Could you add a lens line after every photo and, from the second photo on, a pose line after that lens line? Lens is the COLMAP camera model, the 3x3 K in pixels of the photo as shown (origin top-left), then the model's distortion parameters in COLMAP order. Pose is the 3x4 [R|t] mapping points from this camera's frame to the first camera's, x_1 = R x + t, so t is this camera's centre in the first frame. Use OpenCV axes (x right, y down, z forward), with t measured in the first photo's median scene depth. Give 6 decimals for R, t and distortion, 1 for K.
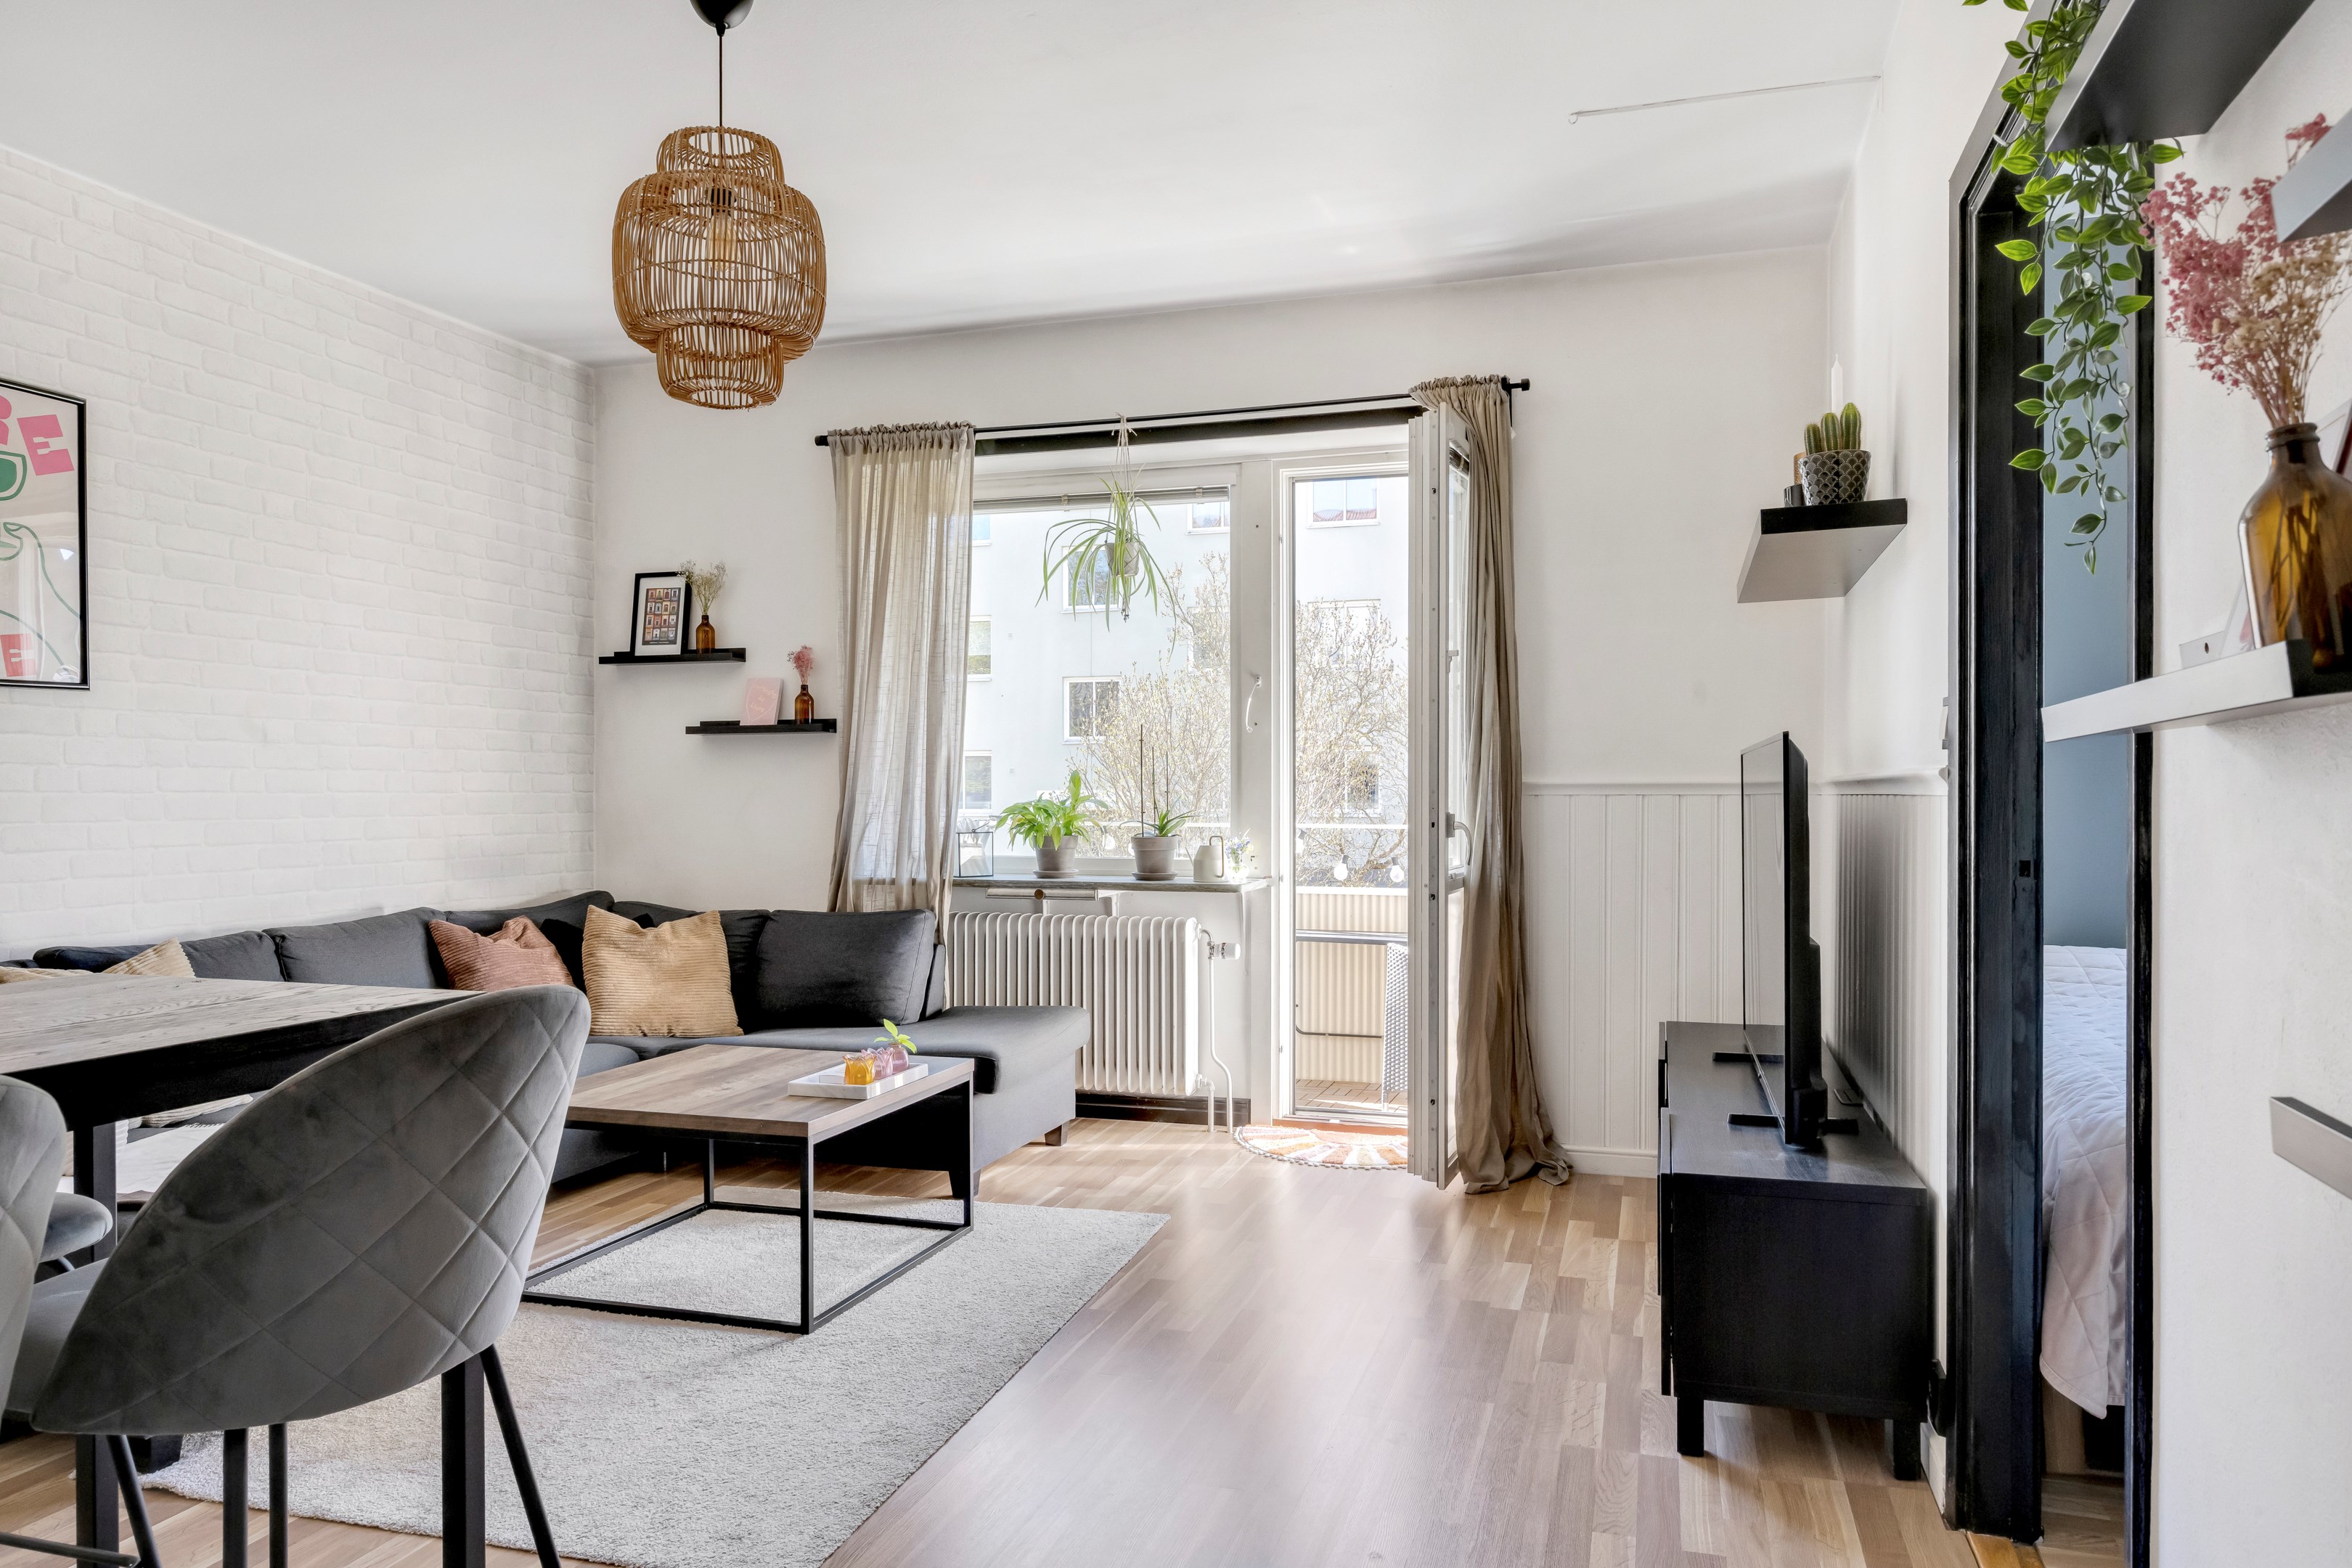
lens RADIAL K [[1538.3, 0, 1215.4], [0, 1538.3, 798.7], [0, 0, 1]] dist [-0.000449, 0.000088]
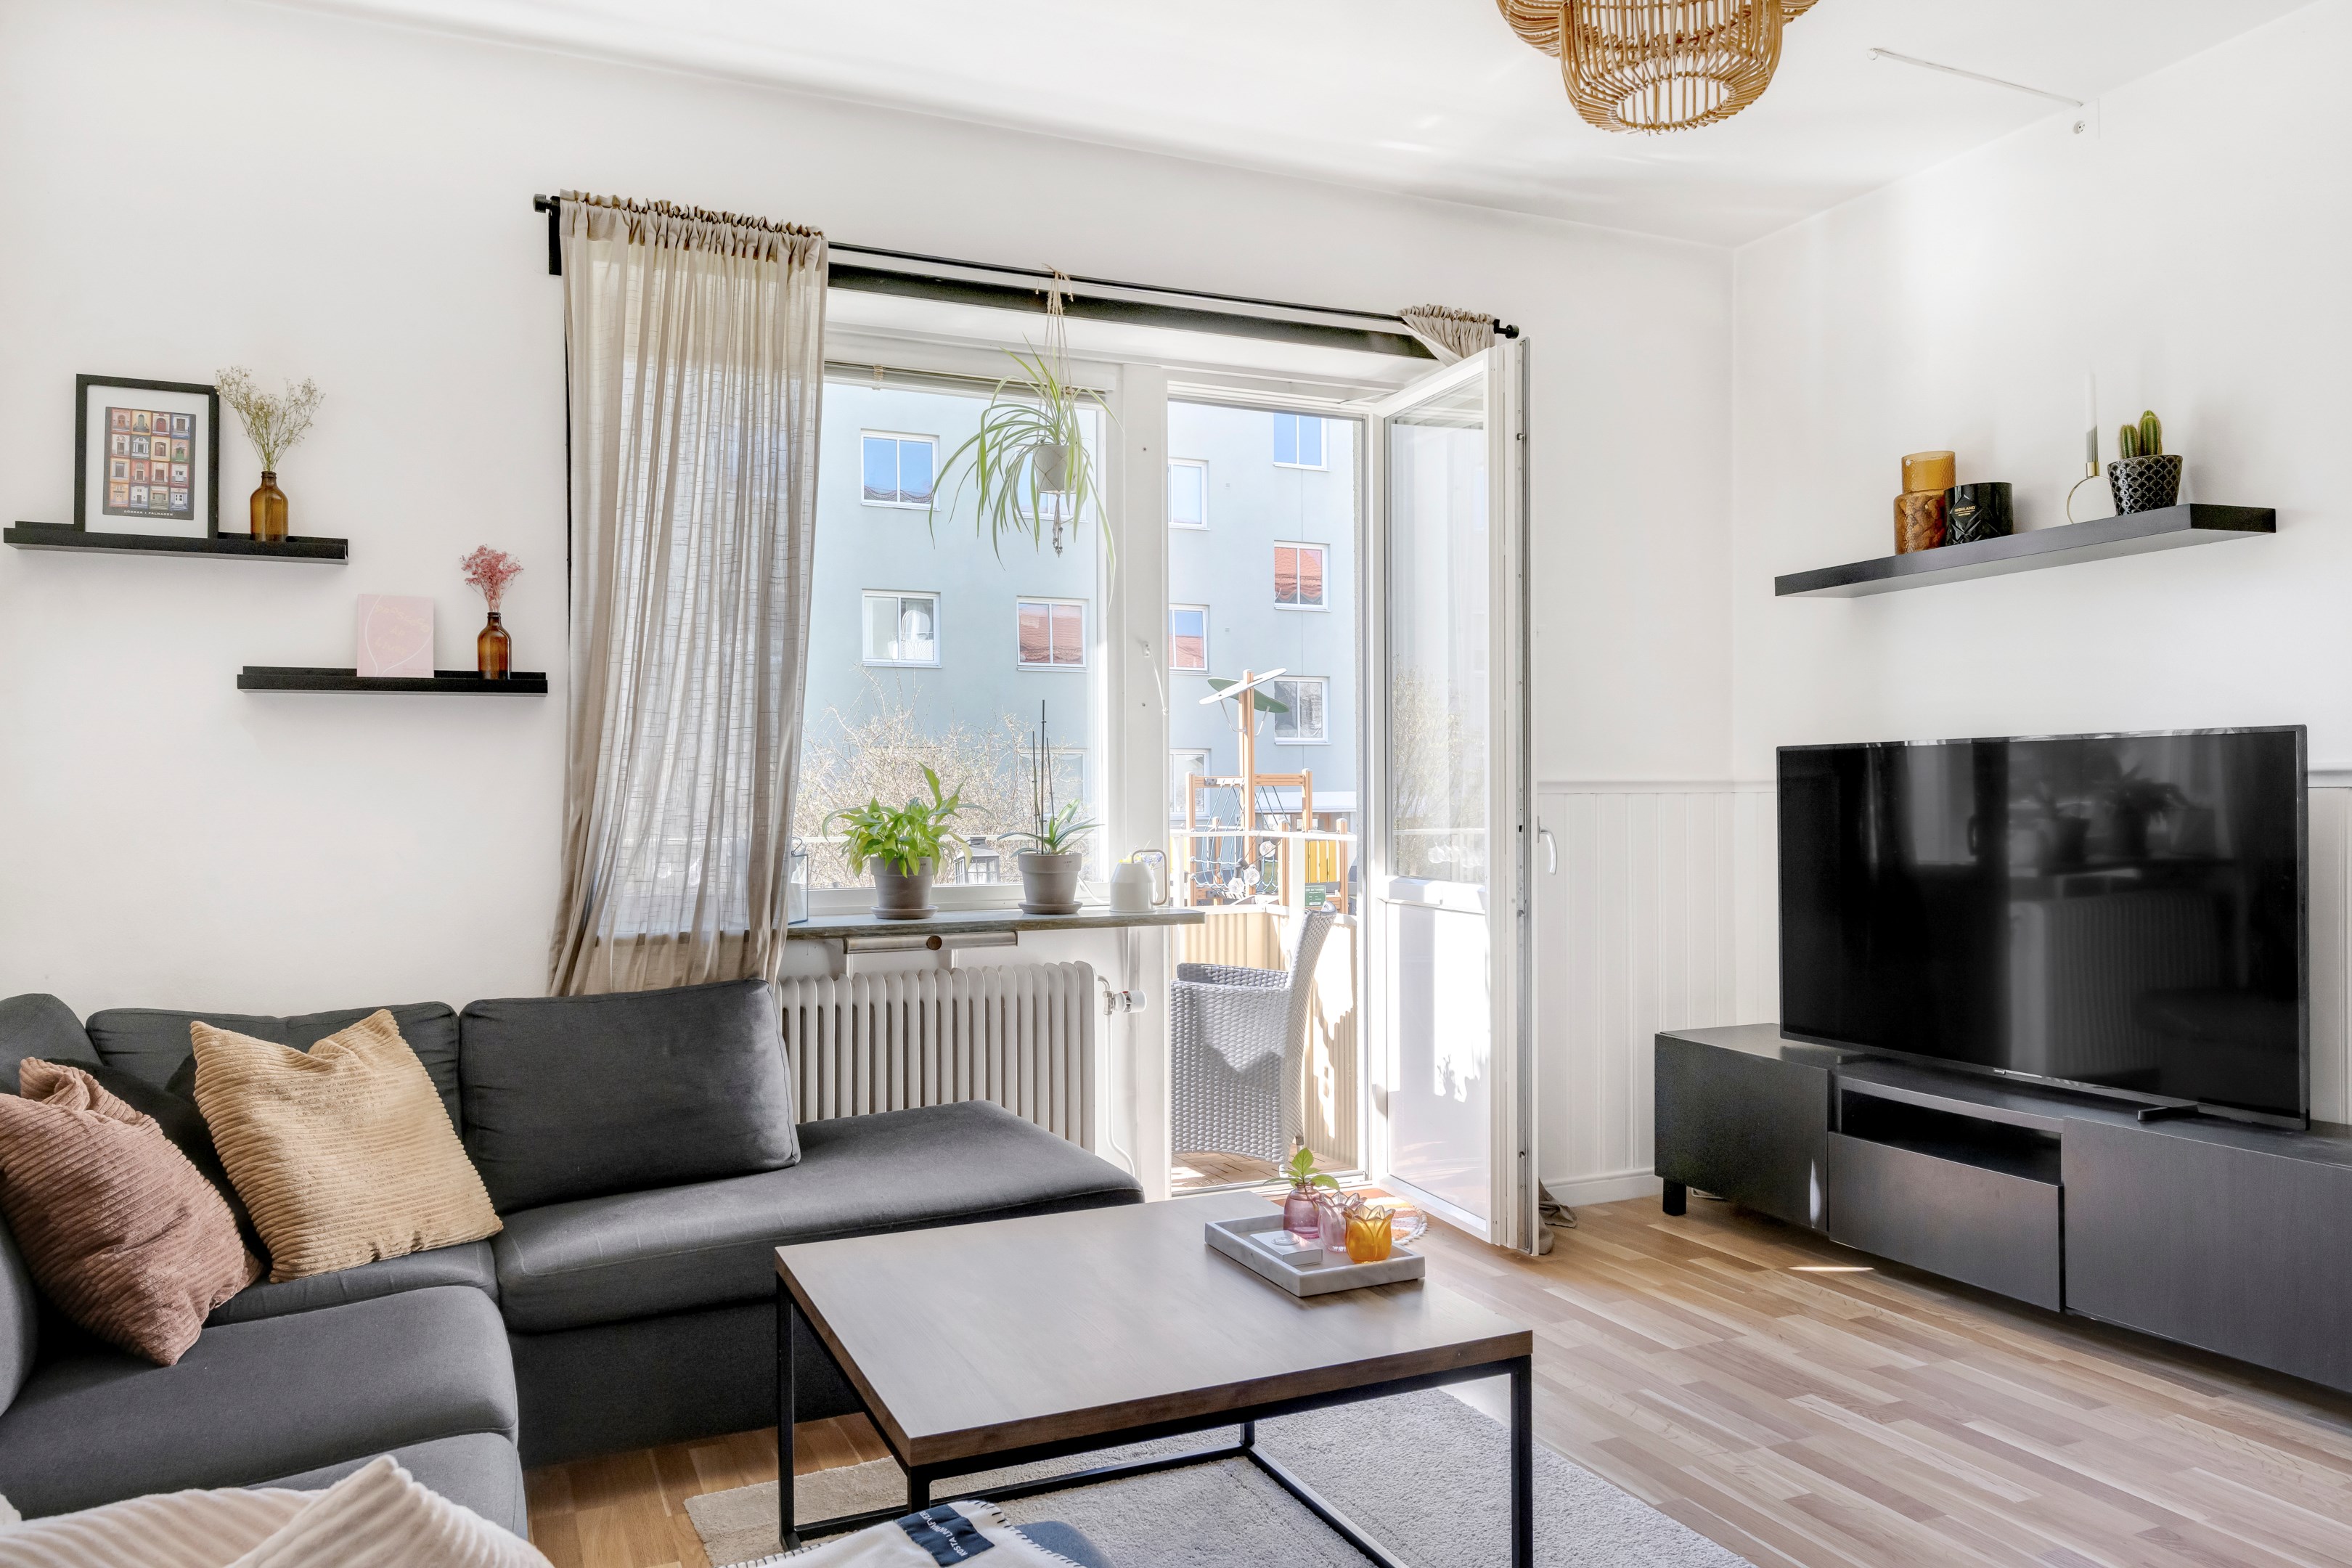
lens RADIAL K [[1619.9, 0, 1229.3], [0, 1619.9, 794.7], [0, 0, 1]] dist [0.002085, -0.003303]
pose [[0.749003, -0.003530, 0.662557, -0.479905], [0.009476, 0.999941, -0.005385, 0.001417], [-0.662499, 0.010312, 0.748992, 0.362644]]
